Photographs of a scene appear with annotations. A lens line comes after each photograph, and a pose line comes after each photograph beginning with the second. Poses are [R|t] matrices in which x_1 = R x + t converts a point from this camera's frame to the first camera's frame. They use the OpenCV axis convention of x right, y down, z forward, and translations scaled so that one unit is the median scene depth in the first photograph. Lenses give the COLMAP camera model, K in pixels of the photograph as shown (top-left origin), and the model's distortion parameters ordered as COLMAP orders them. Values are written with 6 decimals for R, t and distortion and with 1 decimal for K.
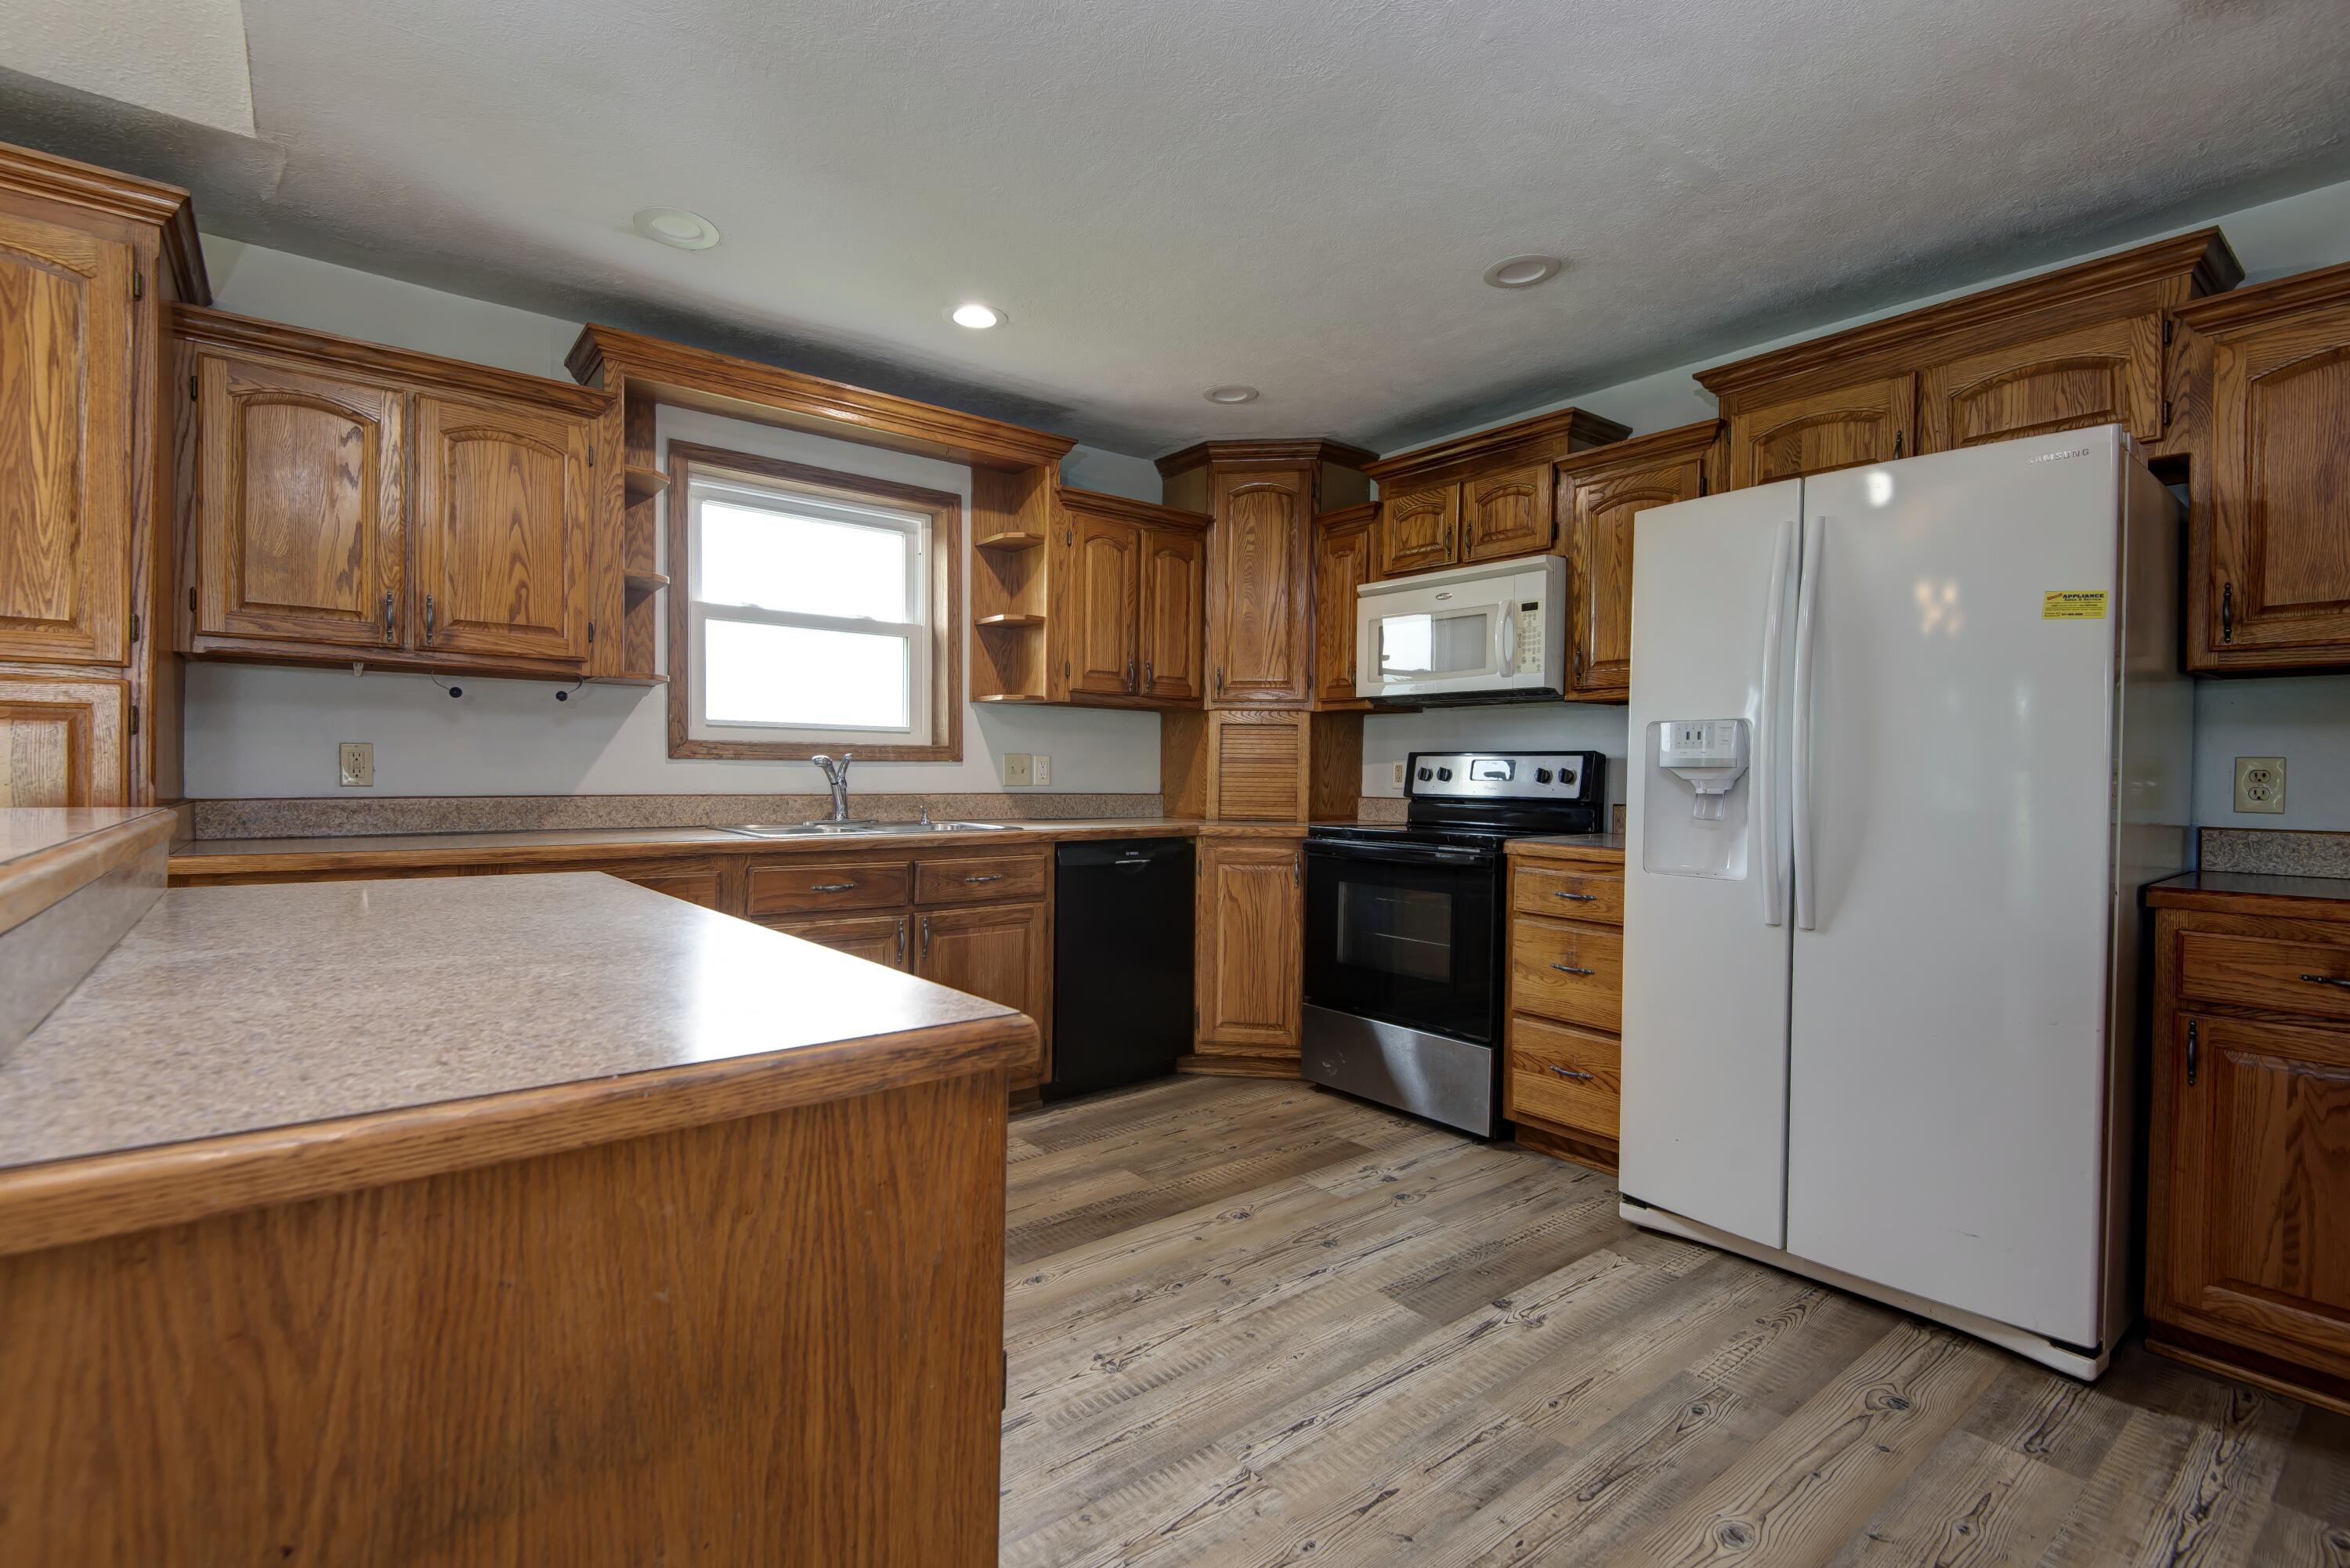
lens RADIAL K [[1315.8, 0, 1034.0], [0, 1315.8, 786.7], [0, 0, 1]] dist [0.018658, -0.023309]
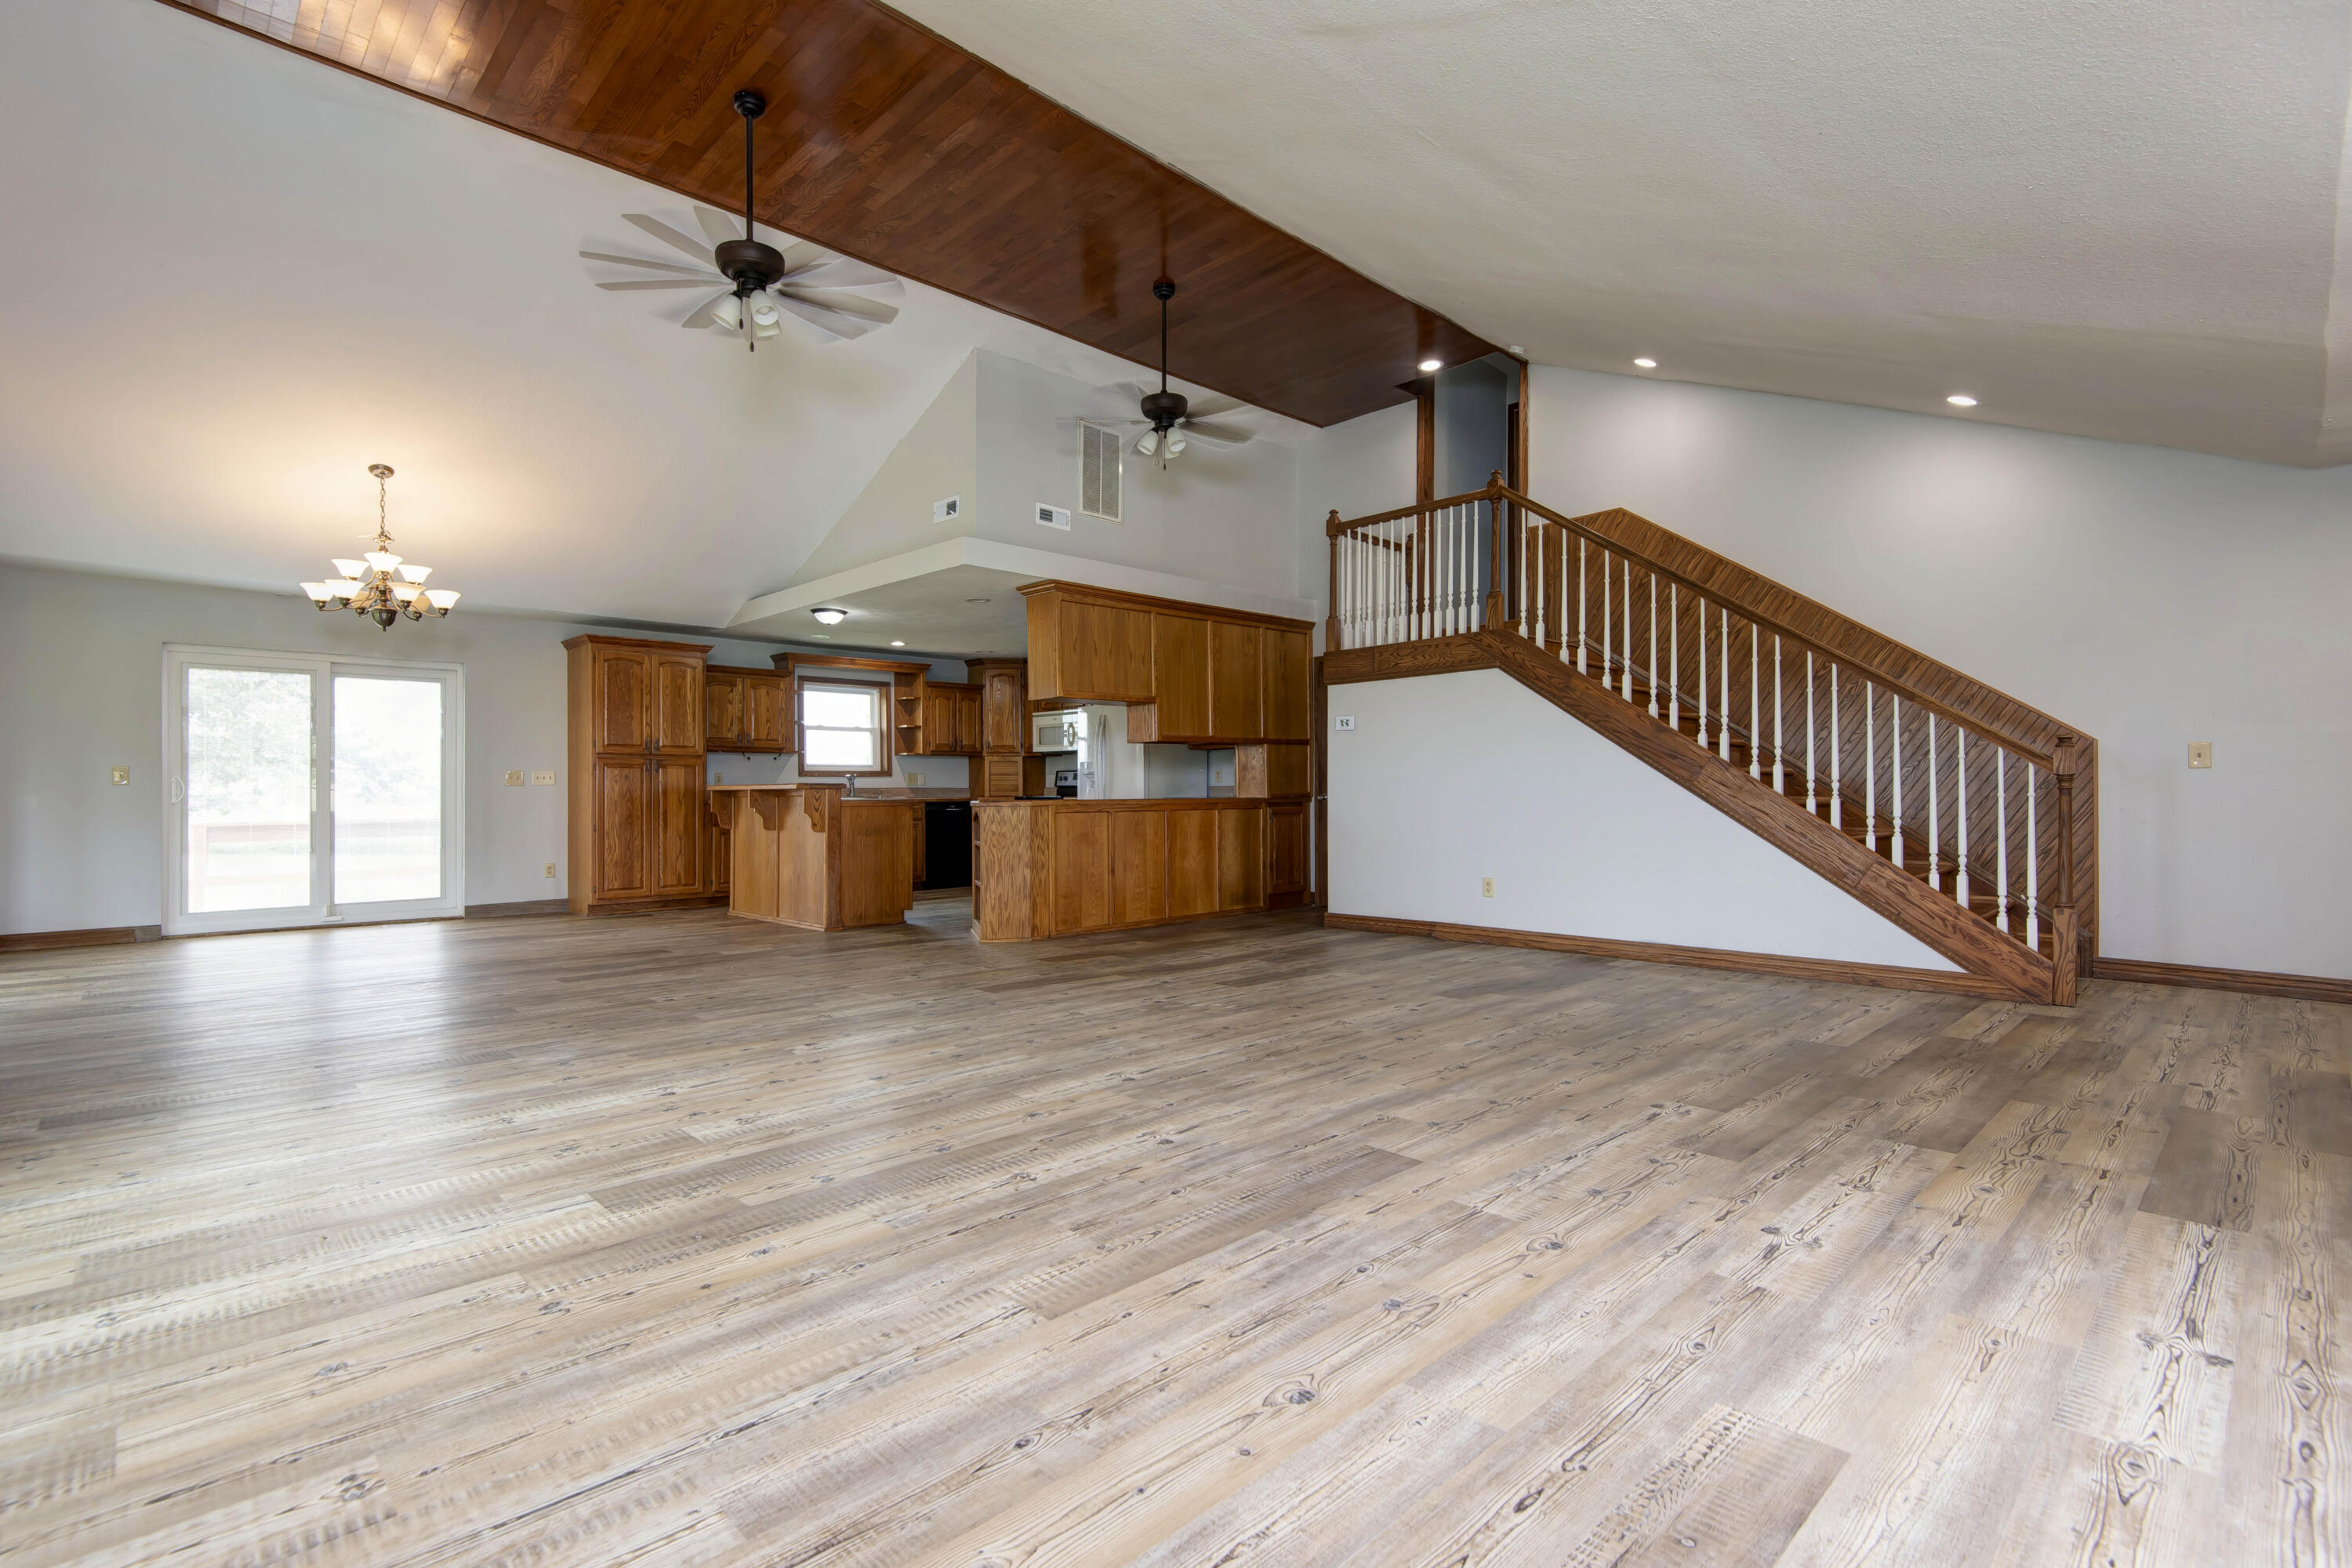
lens RADIAL K [[1378.4, 0, 1130.2], [0, 1378.4, 790.2], [0, 0, 1]] dist [0.003961, 0.000543]
pose [[0.989150, -0.016736, 0.145950, 0.021954], [0.018605, 0.999761, -0.011449, 0.066821], [-0.145723, 0.014041, 0.989226, -2.491994]]
